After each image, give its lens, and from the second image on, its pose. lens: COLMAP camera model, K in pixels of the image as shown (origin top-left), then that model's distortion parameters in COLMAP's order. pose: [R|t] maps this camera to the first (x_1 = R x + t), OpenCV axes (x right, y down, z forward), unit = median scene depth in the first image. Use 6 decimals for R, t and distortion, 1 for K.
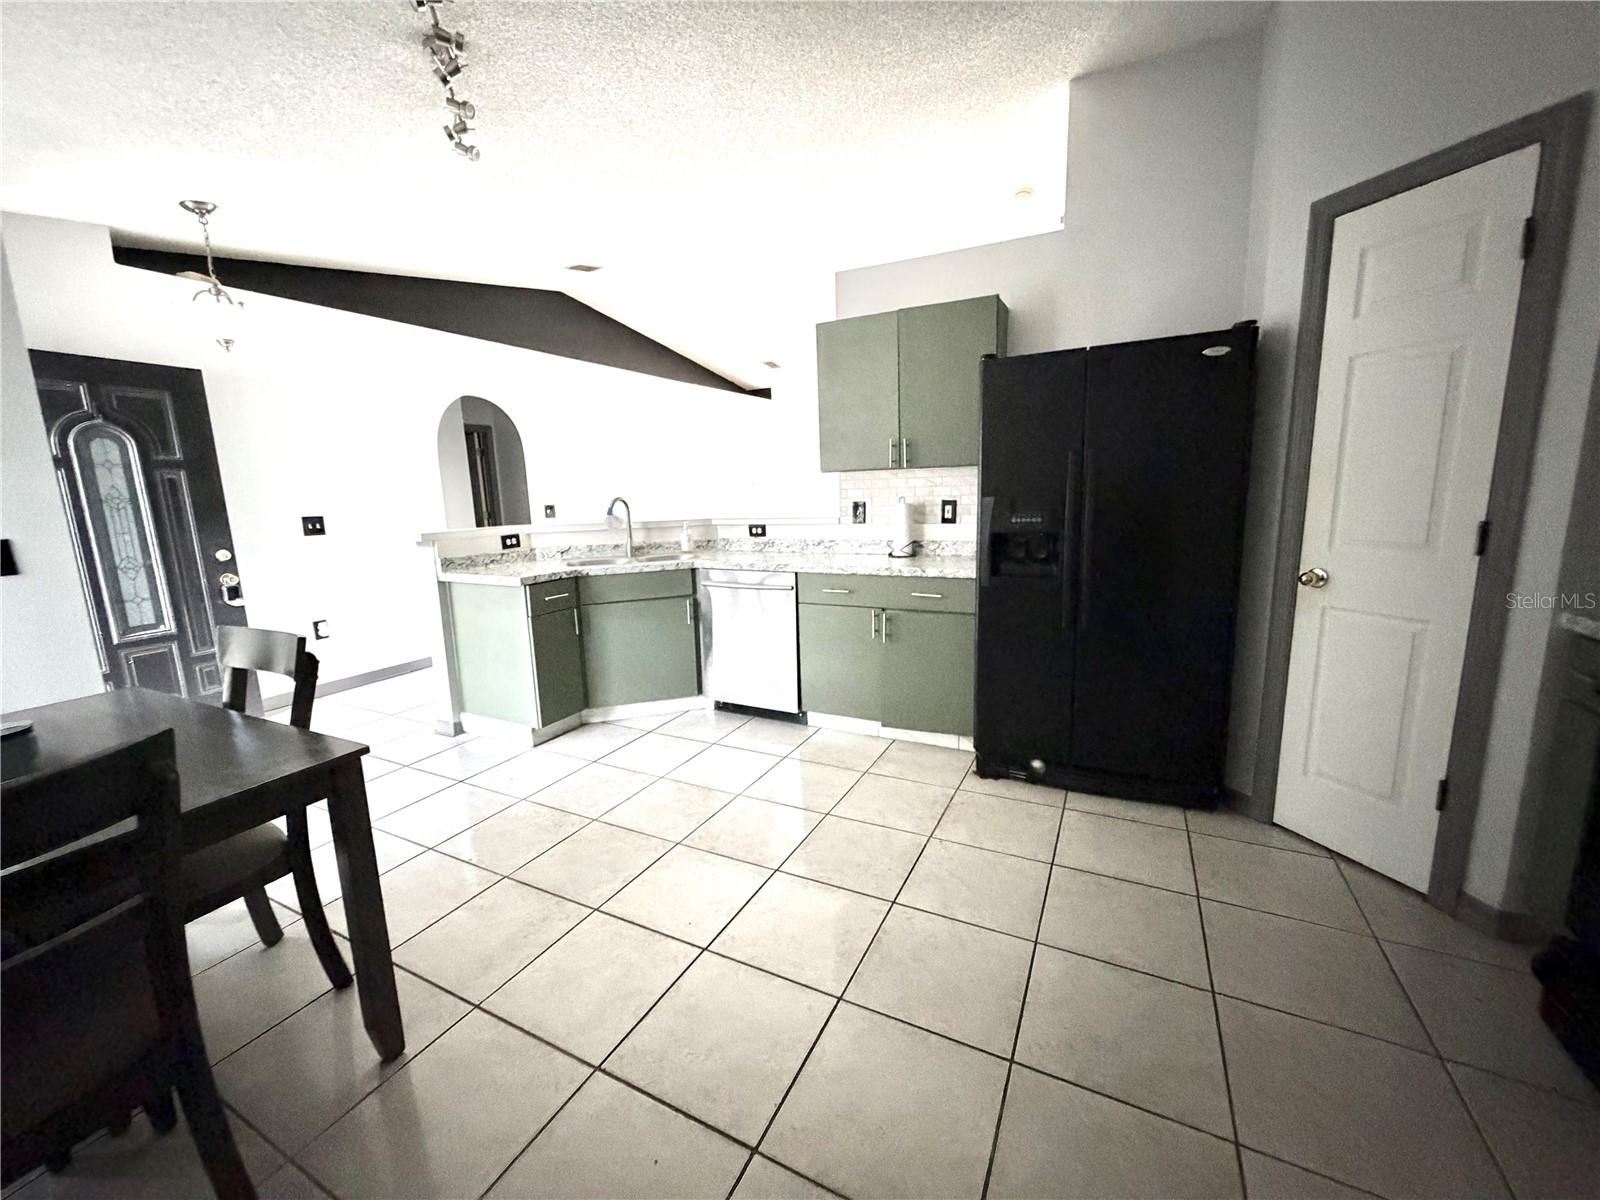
lens RADIAL K [[637.1, 0, 793.0], [0, 637.1, 599.0], [0, 0, 1]] dist [0.000458, -0.000013]
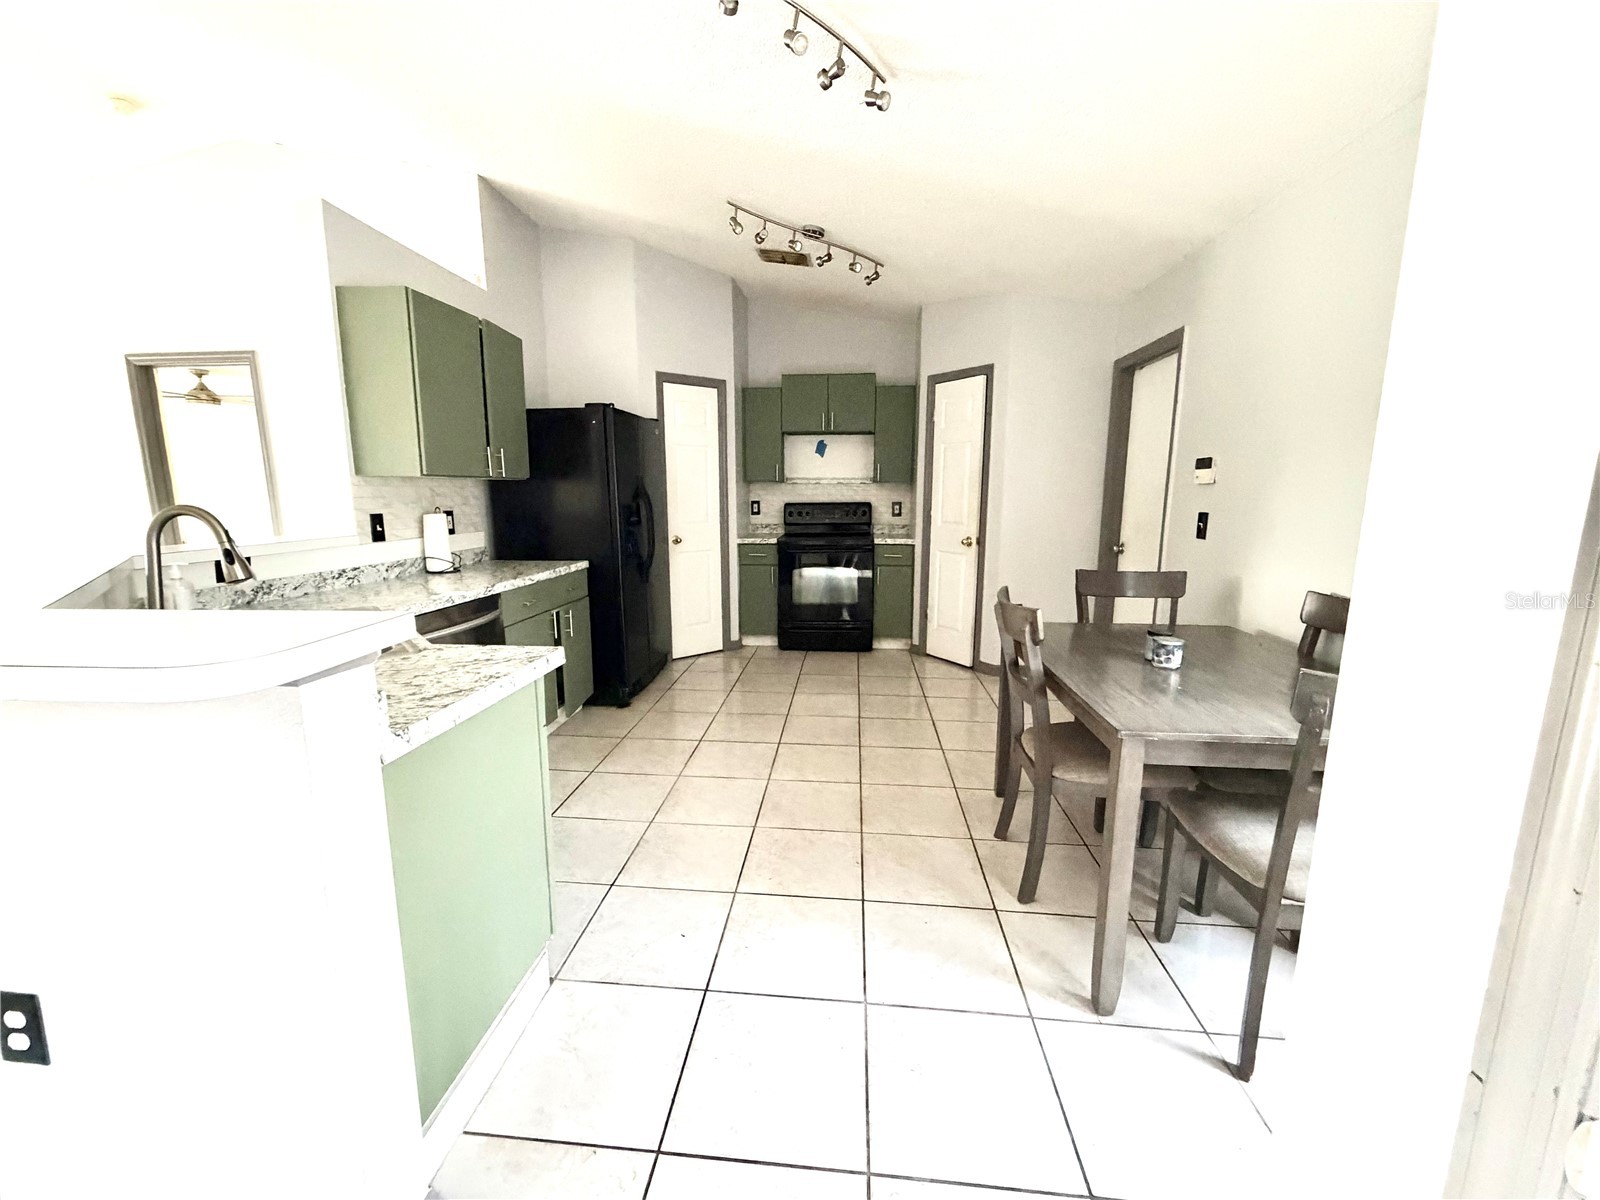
lens RADIAL K [[637.1, 0, 793.0], [0, 637.1, 599.0], [0, 0, 1]] dist [0.000458, -0.000013]
pose [[-0.375243, -0.121320, 0.918953, -0.894801], [0.175655, 0.964127, 0.199011, -0.130011], [-0.910131, 0.236096, -0.340471, 0.910977]]
